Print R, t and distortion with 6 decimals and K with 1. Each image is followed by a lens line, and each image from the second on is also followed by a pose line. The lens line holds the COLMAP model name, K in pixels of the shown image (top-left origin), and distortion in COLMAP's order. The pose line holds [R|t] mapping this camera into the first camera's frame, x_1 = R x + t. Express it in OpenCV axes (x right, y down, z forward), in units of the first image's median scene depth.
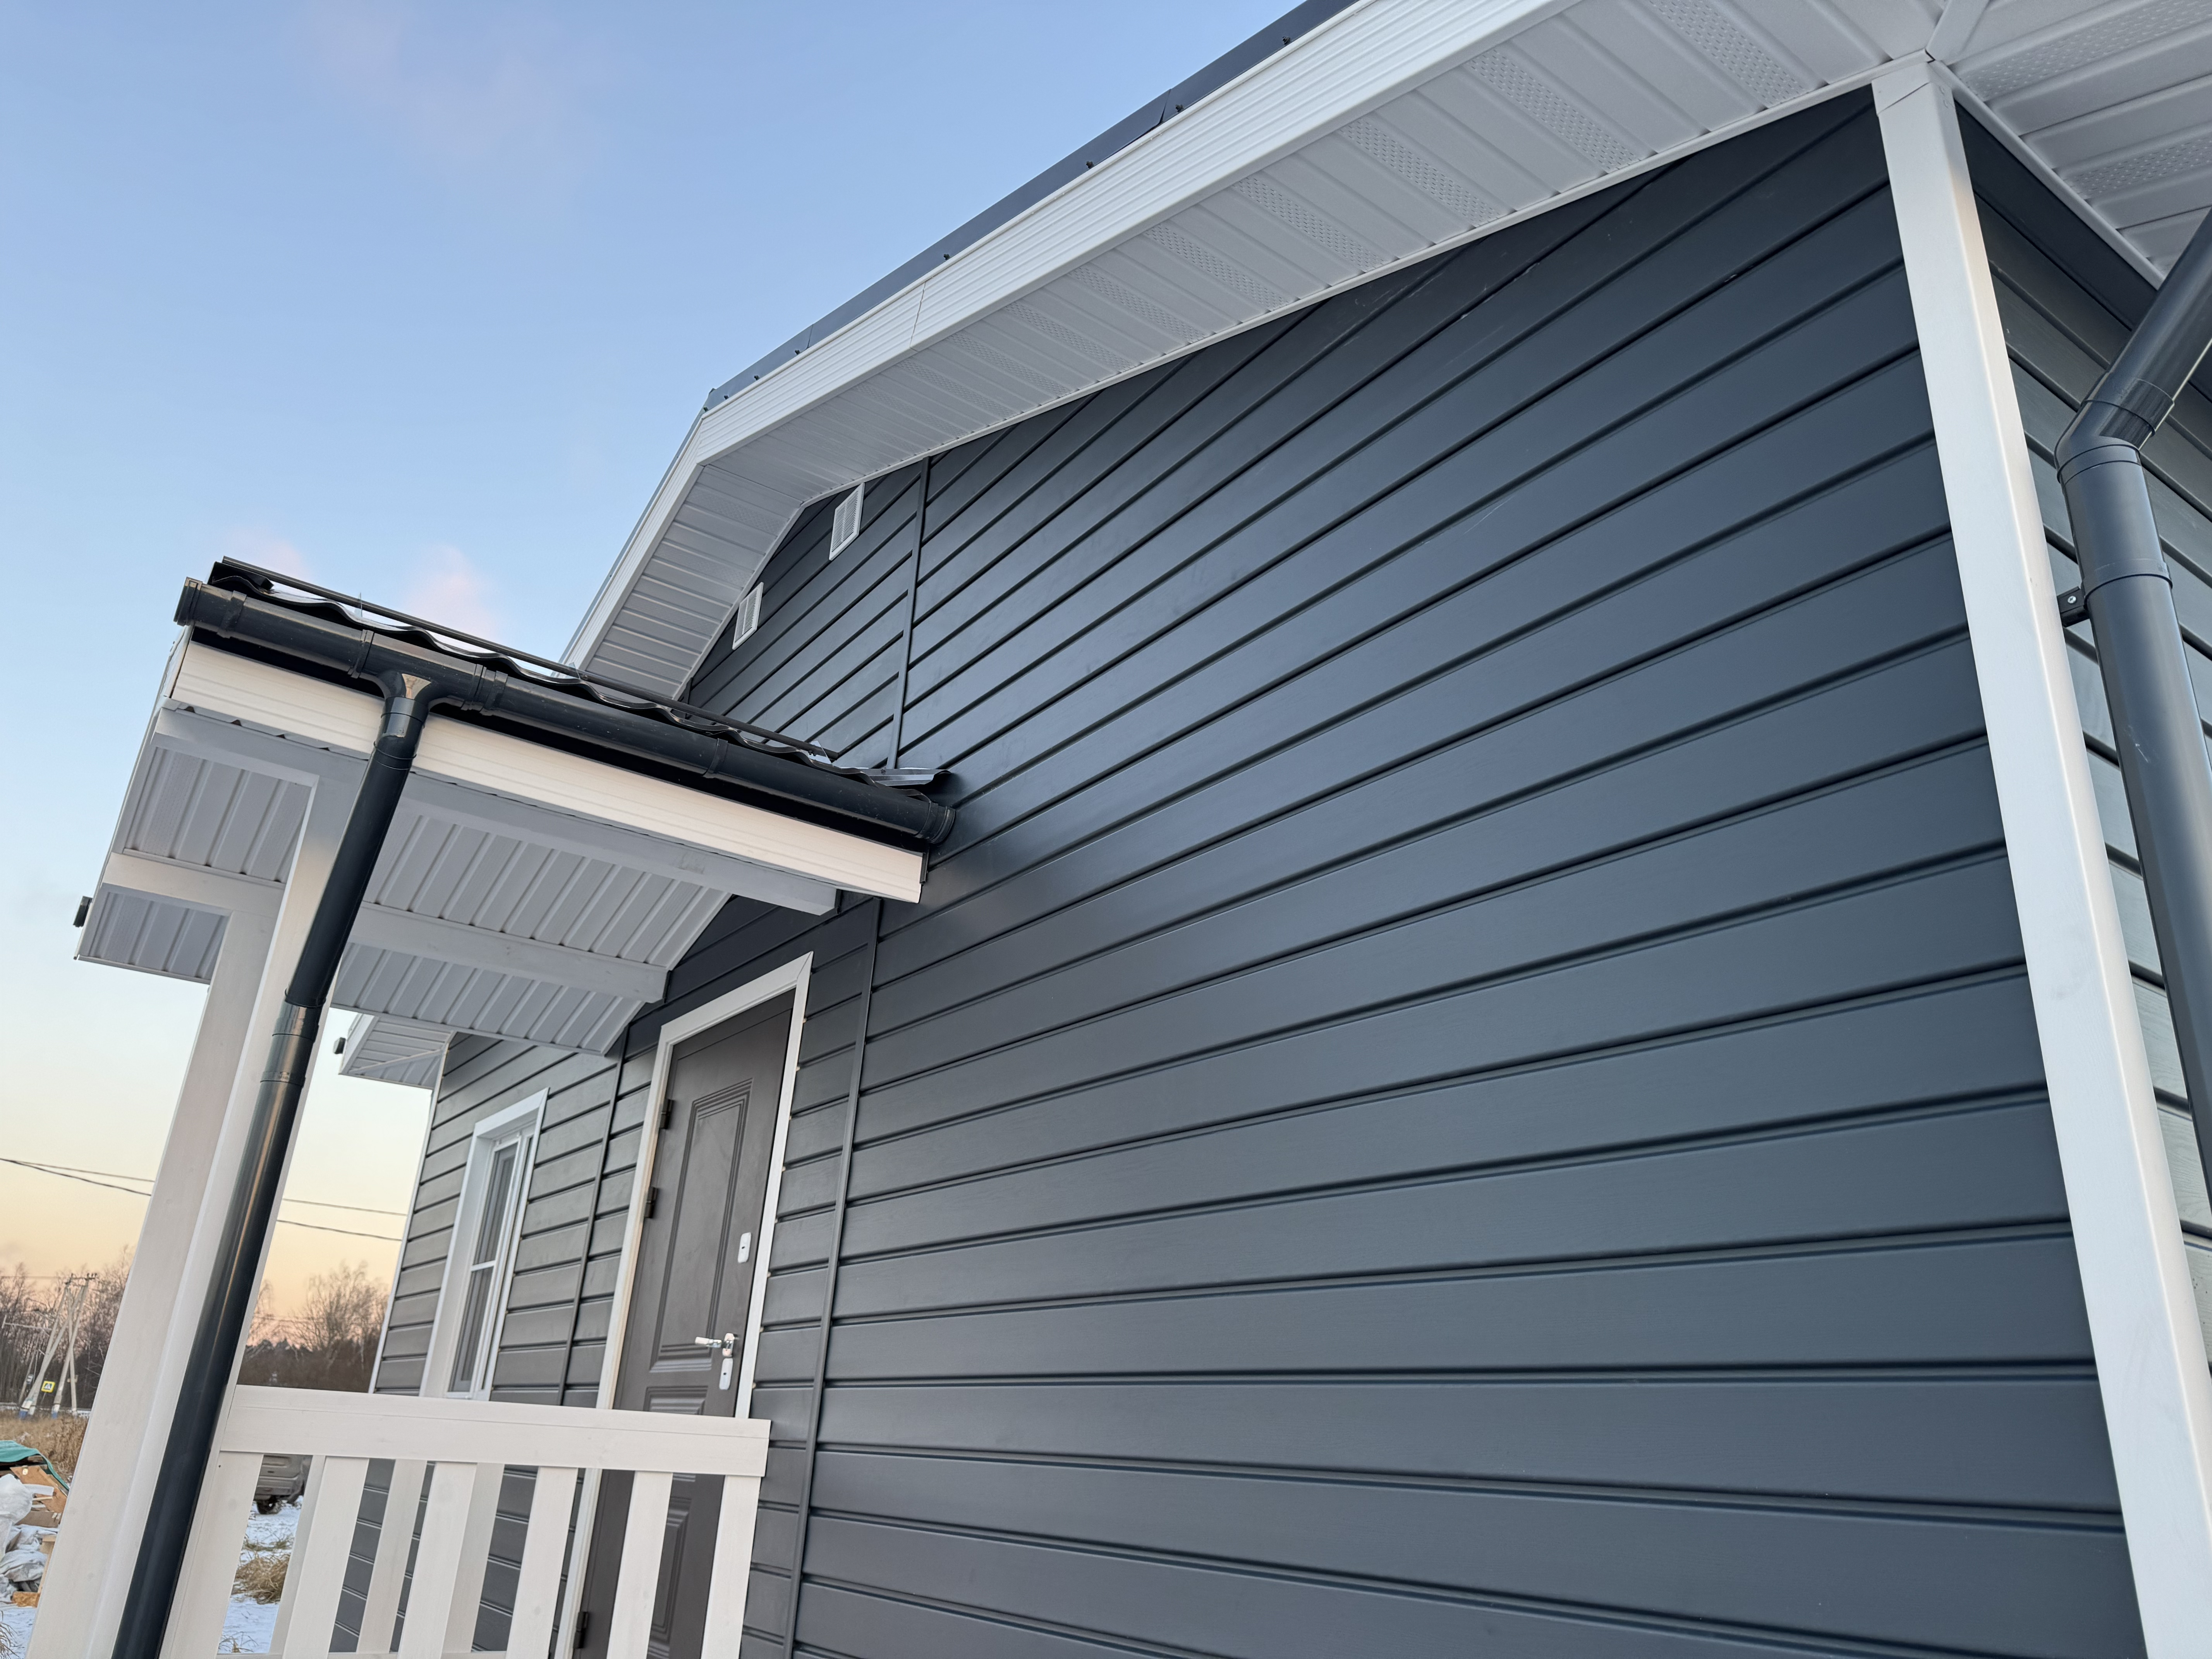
lens RADIAL K [[1562.9, 0, 1103.2], [0, 1562.9, 837.6], [0, 0, 1]] dist [0.019550, -0.027729]
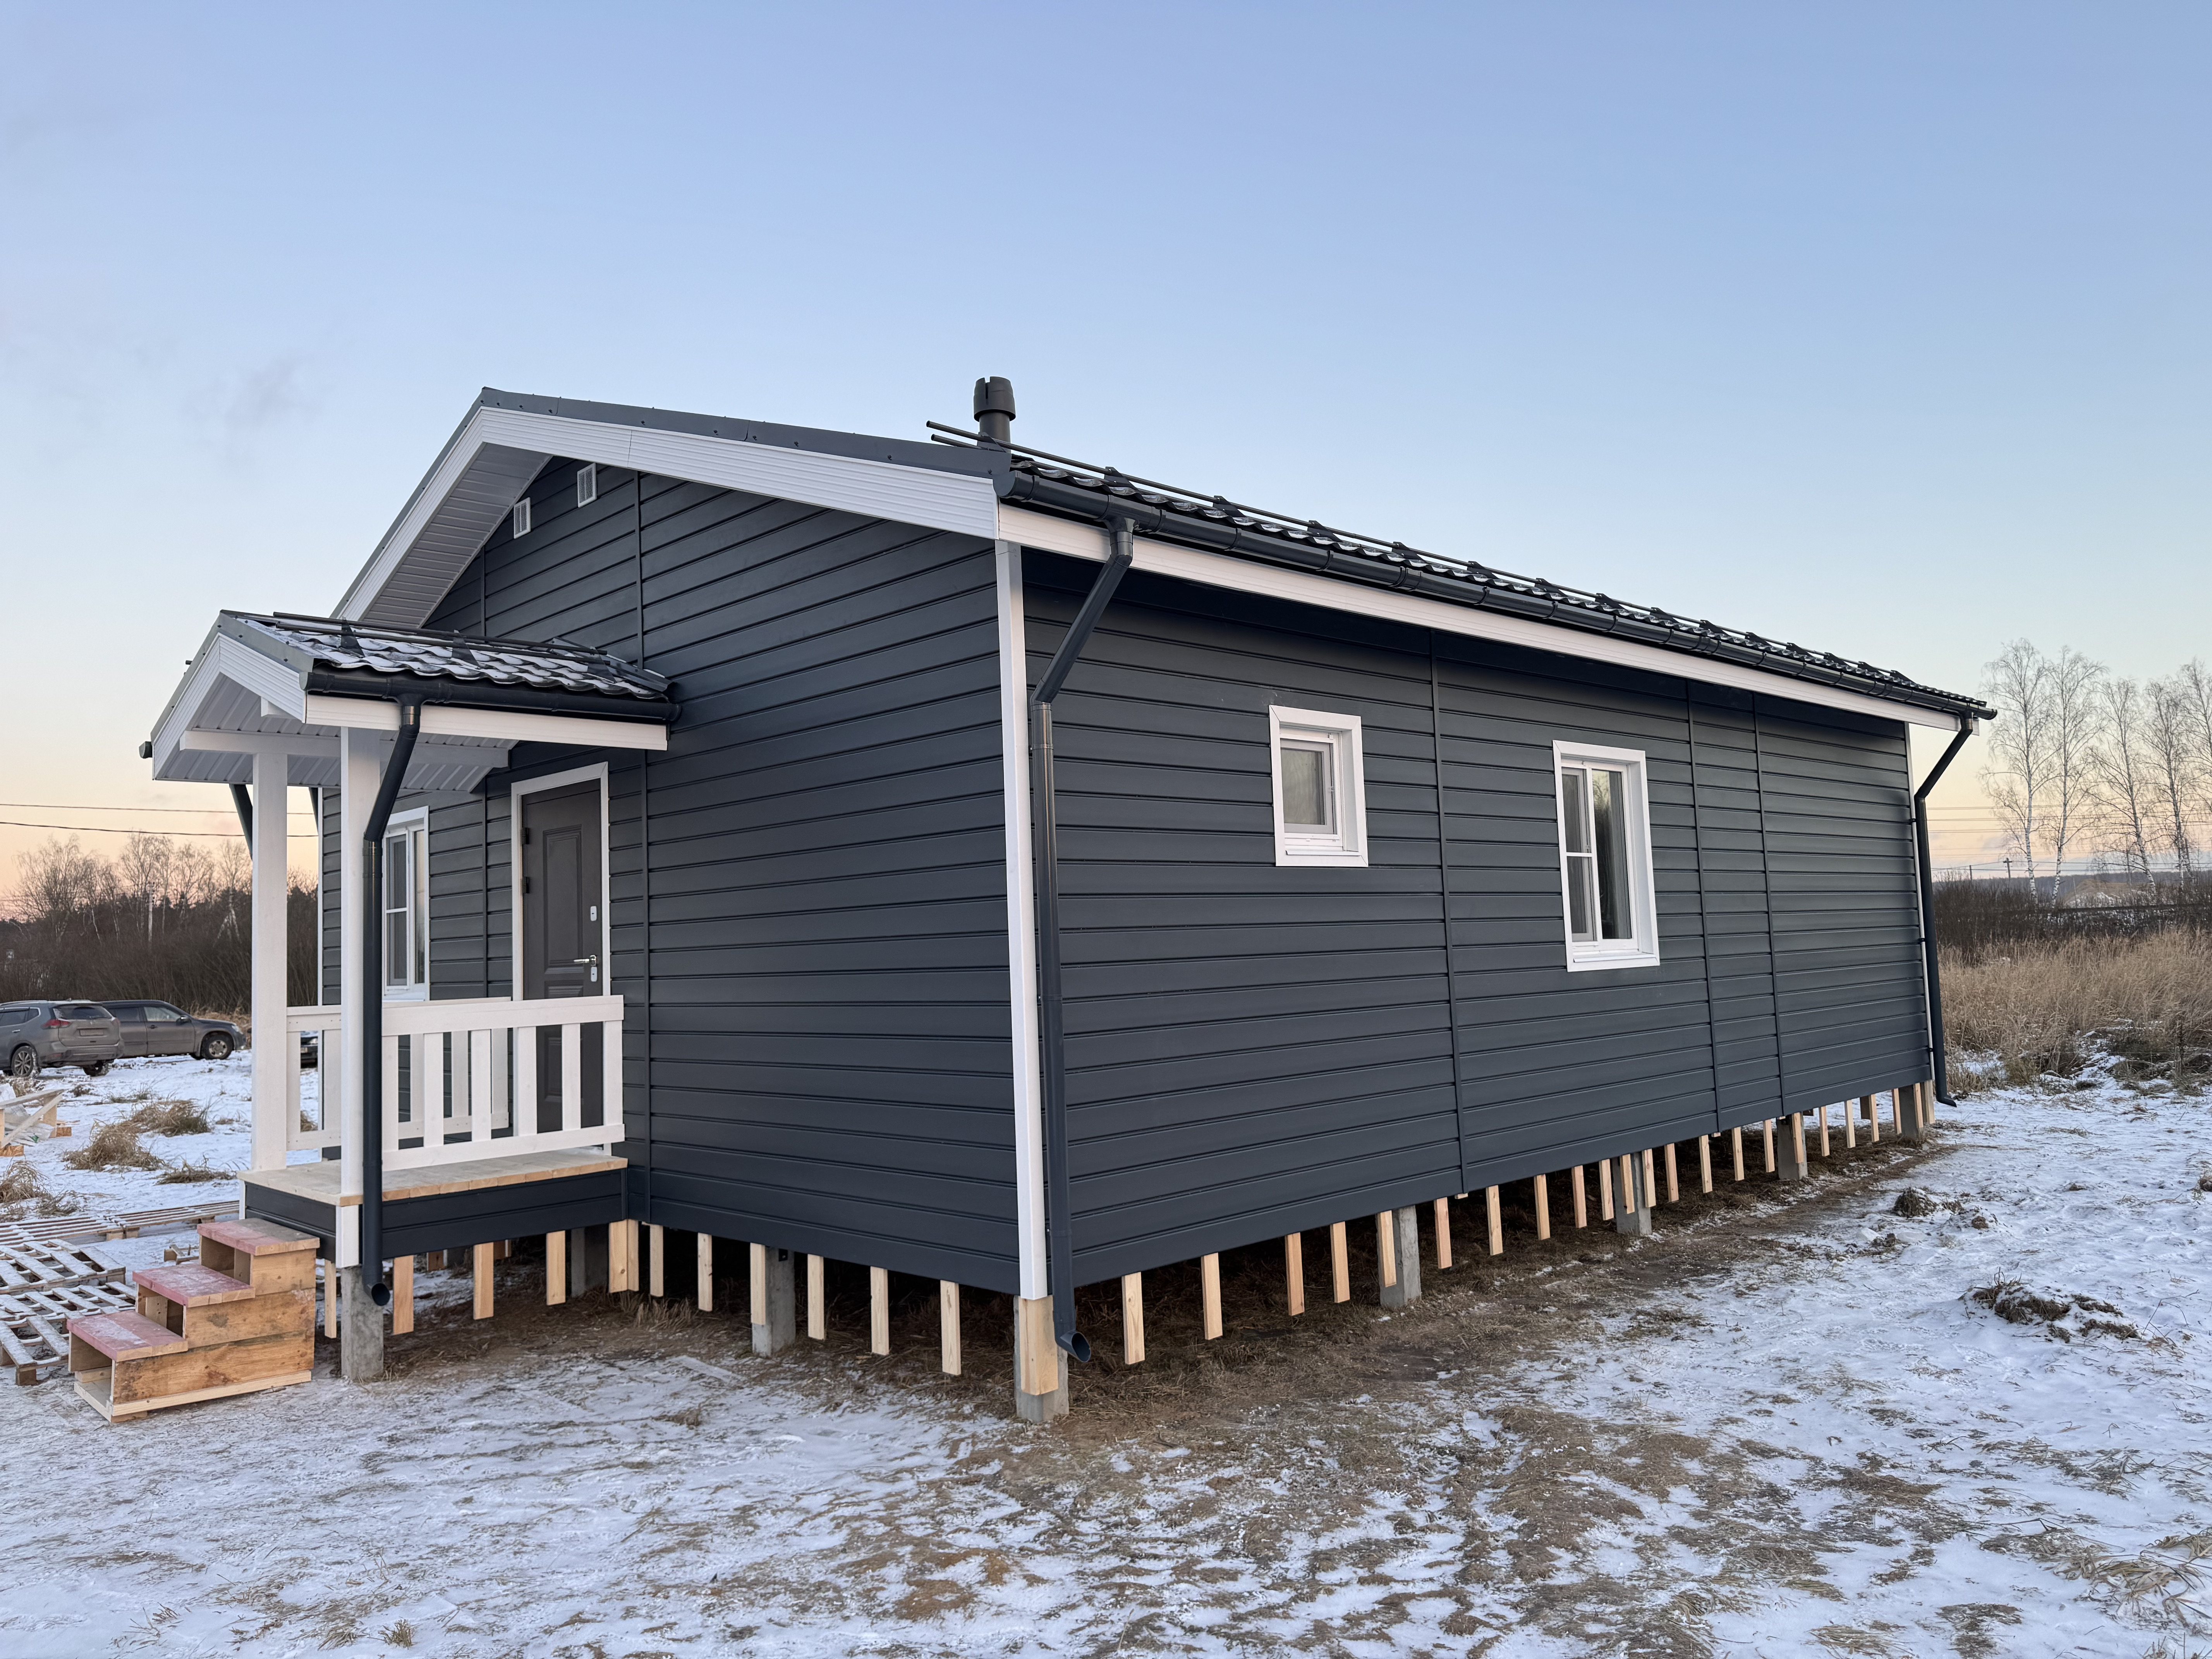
lens RADIAL K [[1562.9, 0, 1126.5], [0, 1562.9, 841.6], [0, 0, 1]] dist [0.019550, -0.027729]
pose [[0.980808, -0.081610, 0.177073, 0.111533], [0.021843, 0.948461, 0.316141, -0.554900], [-0.193747, -0.306206, 0.932041, -1.201651]]
